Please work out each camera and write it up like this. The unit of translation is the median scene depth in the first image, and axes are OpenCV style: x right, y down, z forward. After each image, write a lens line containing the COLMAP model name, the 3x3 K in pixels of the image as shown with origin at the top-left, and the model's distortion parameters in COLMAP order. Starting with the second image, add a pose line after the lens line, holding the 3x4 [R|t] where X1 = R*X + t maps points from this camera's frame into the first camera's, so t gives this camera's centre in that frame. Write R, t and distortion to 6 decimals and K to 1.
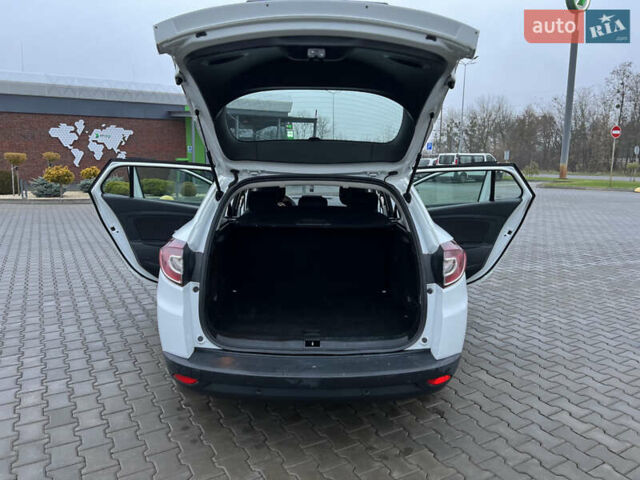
lens RADIAL K [[478.2, 0, 319.6], [0, 478.2, 239.9], [0, 0, 1]] dist [0.047727, -0.042269]
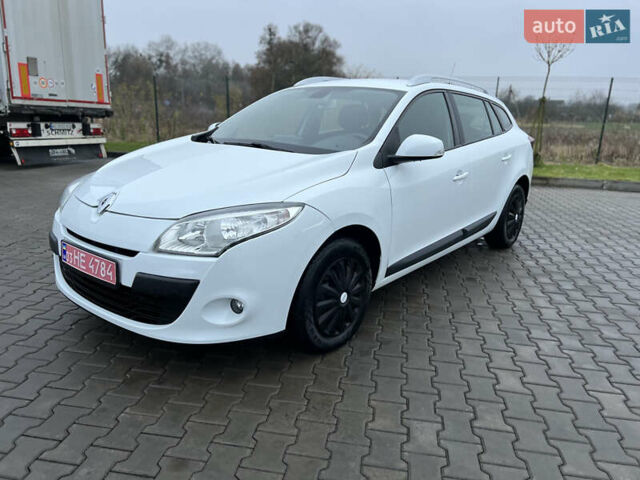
lens RADIAL K [[478.2, 0, 324.5], [0, 478.2, 241.2], [0, 0, 1]] dist [0.047727, -0.042269]
pose [[-0.775858, -0.179204, 0.604921, -0.235758], [0.095045, 0.914670, 0.392868, -0.118579], [-0.623707, 0.362305, -0.692622, 0.792694]]
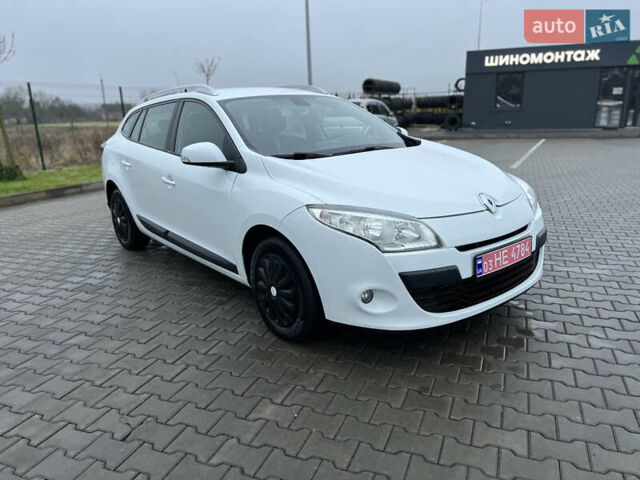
lens RADIAL K [[478.2, 0, 338.9], [0, 478.2, 243.5], [0, 0, 1]] dist [0.047727, -0.042269]
pose [[-0.771750, 0.202936, -0.602676, 0.215316], [-0.076201, 0.911375, 0.404462, -0.131107], [0.631343, 0.358068, -0.687890, 0.822685]]
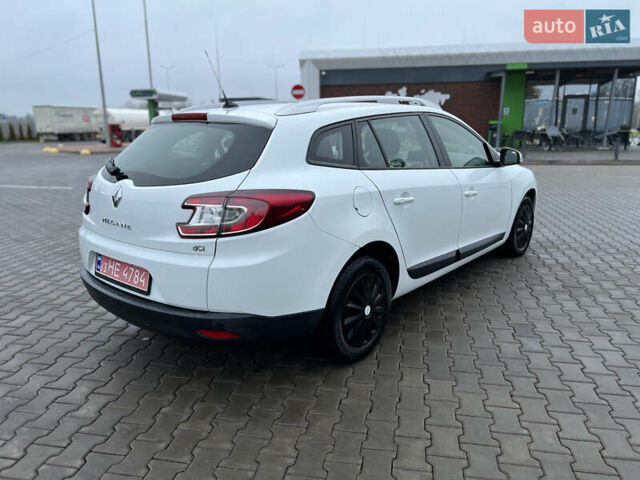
lens RADIAL K [[478.2, 0, 342.9], [0, 478.2, 237.5], [0, 0, 1]] dist [0.047727, -0.042269]
pose [[0.773088, 0.132632, -0.620277, 0.238851], [-0.093612, 0.991043, 0.095238, -0.008607], [0.627353, -0.015562, 0.778579, 0.140902]]
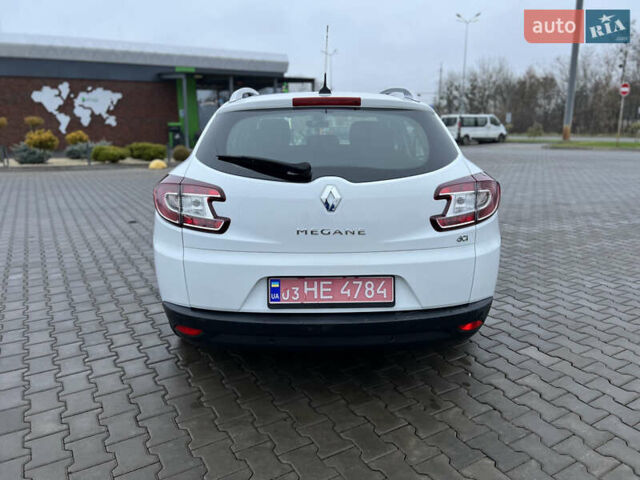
lens RADIAL K [[478.2, 0, 326.4], [0, 478.2, 235.3], [0, 0, 1]] dist [0.047727, -0.042269]
pose [[0.999716, -0.017343, 0.016339, -0.009094], [0.016401, 0.998289, 0.056122, 0.009200], [-0.017284, -0.055838, 0.998290, 0.064515]]
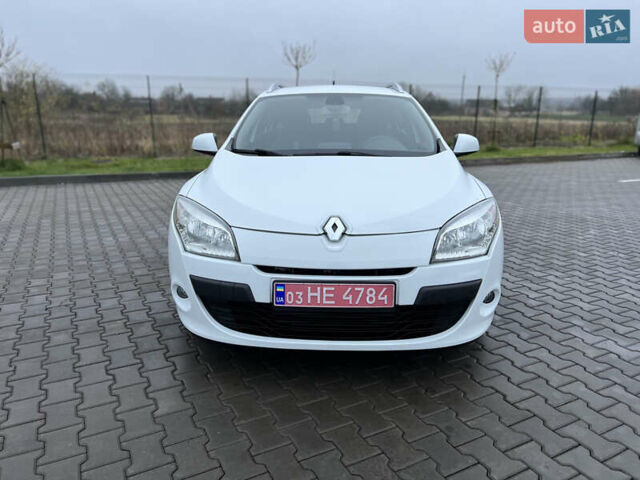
lens RADIAL K [[478.2, 0, 317.2], [0, 478.2, 237.7], [0, 0, 1]] dist [0.047727, -0.042269]
pose [[-0.999602, -0.007862, 0.027087, -0.005969], [0.004466, 0.904137, 0.427220, -0.140208], [-0.027849, 0.427171, -0.903742, 0.883913]]
